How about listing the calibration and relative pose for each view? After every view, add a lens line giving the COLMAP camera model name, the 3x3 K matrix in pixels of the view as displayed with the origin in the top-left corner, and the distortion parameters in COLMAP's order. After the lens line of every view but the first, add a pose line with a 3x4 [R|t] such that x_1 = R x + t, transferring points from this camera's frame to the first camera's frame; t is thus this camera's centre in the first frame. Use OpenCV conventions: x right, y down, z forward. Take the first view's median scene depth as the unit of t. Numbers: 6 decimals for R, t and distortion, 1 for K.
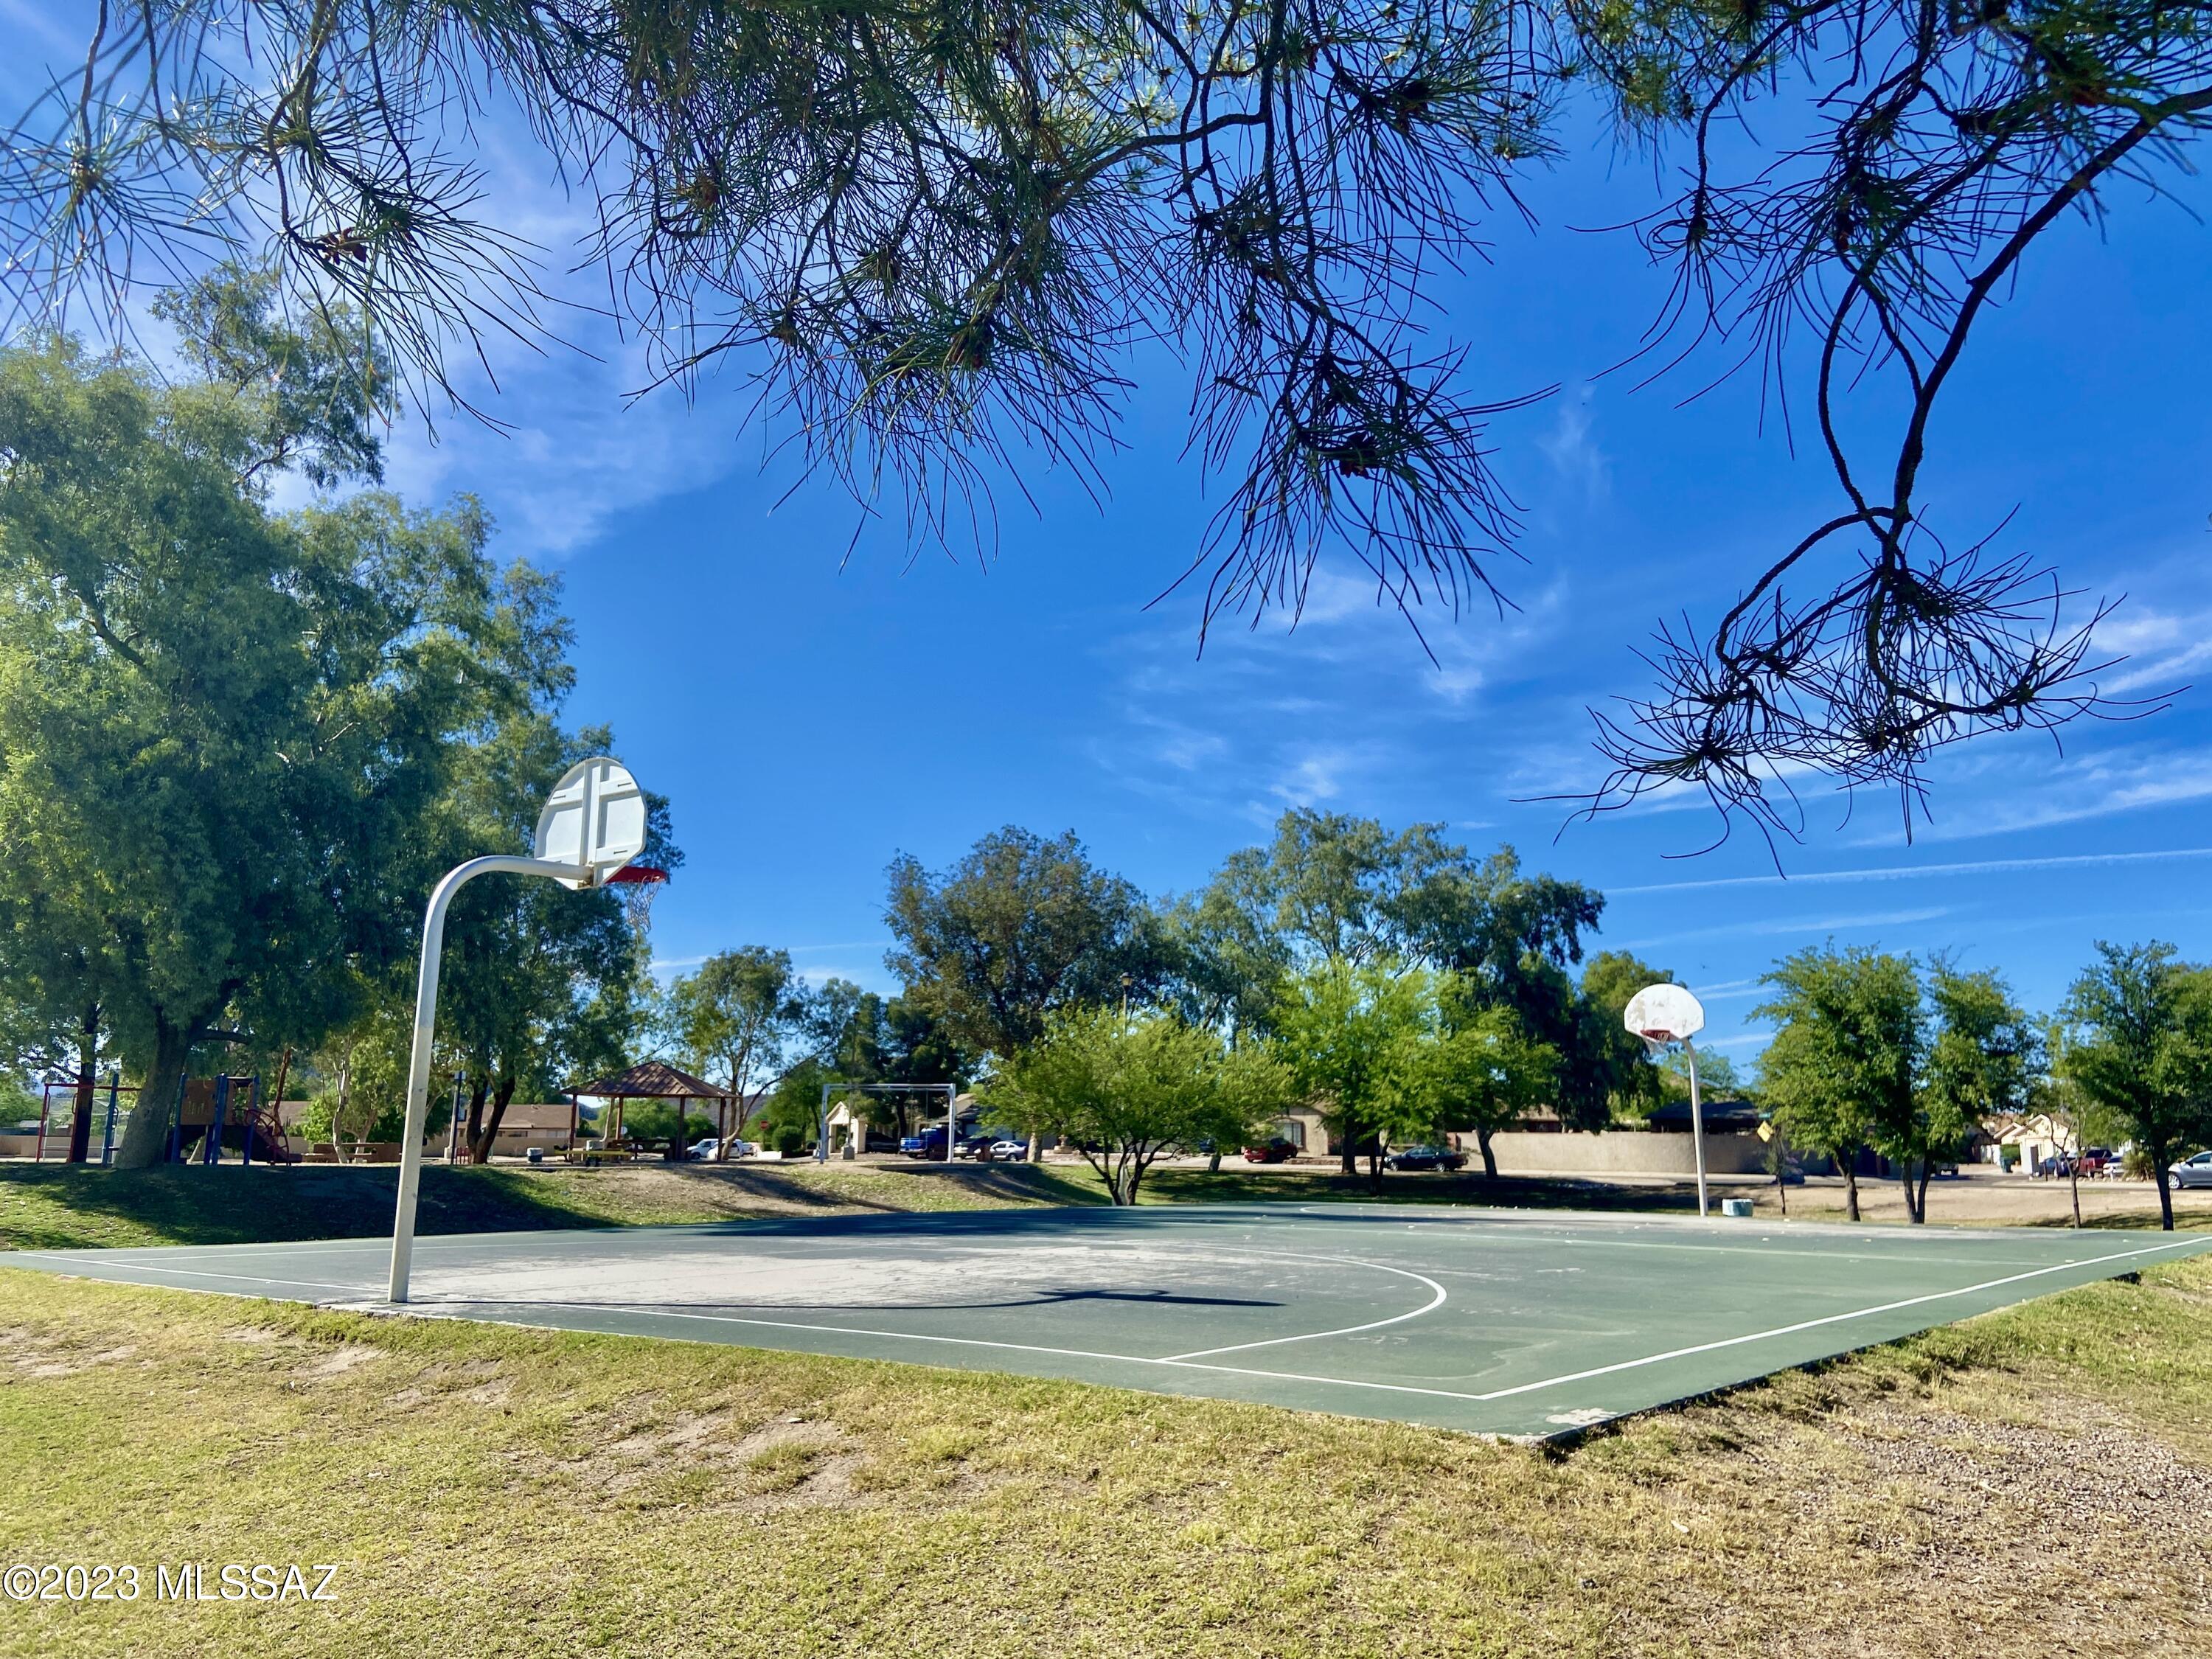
lens RADIAL K [[1652.3, 0, 1106.0], [0, 1652.3, 829.5], [0, 0, 1]] dist [-0.013340, -0.003520]
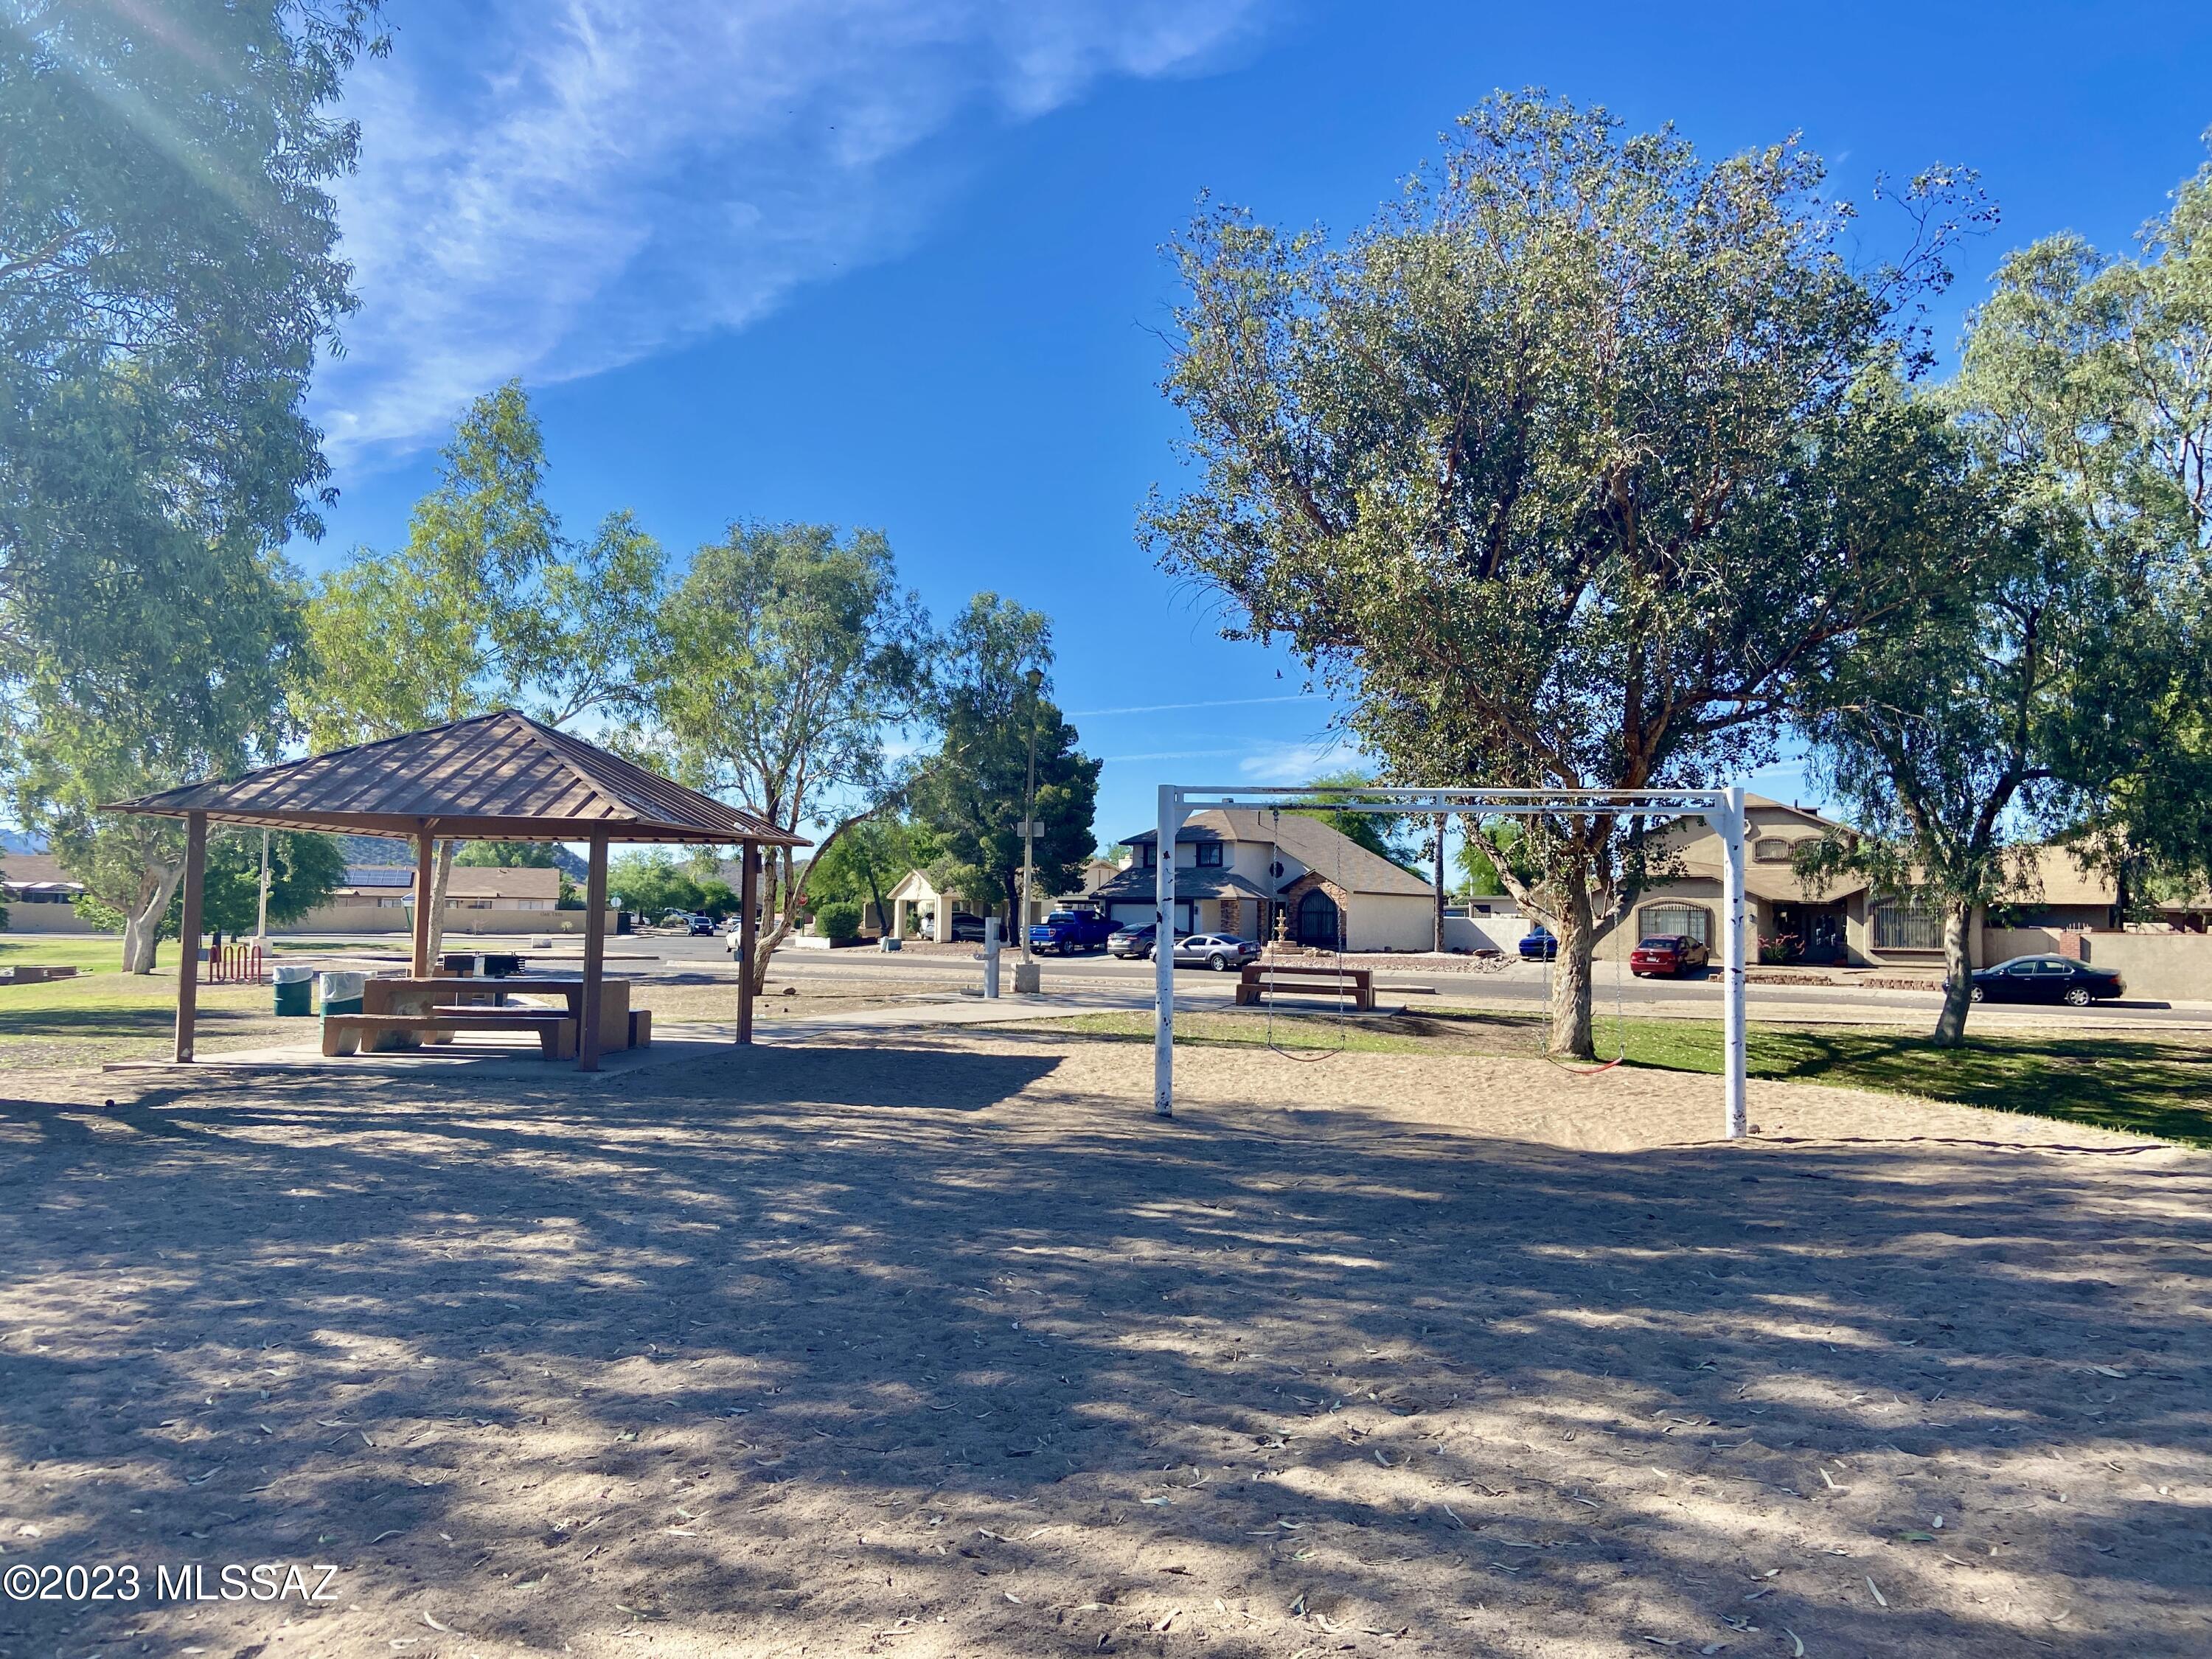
lens RADIAL K [[1652.3, 0, 1106.0], [0, 1652.3, 829.5], [0, 0, 1]] dist [-0.013340, -0.003520]
pose [[0.999888, 0.009264, -0.011760, -0.126396], [-0.007587, 0.990757, 0.135438, 0.092460], [0.012906, -0.135334, 0.990716, 0.545225]]
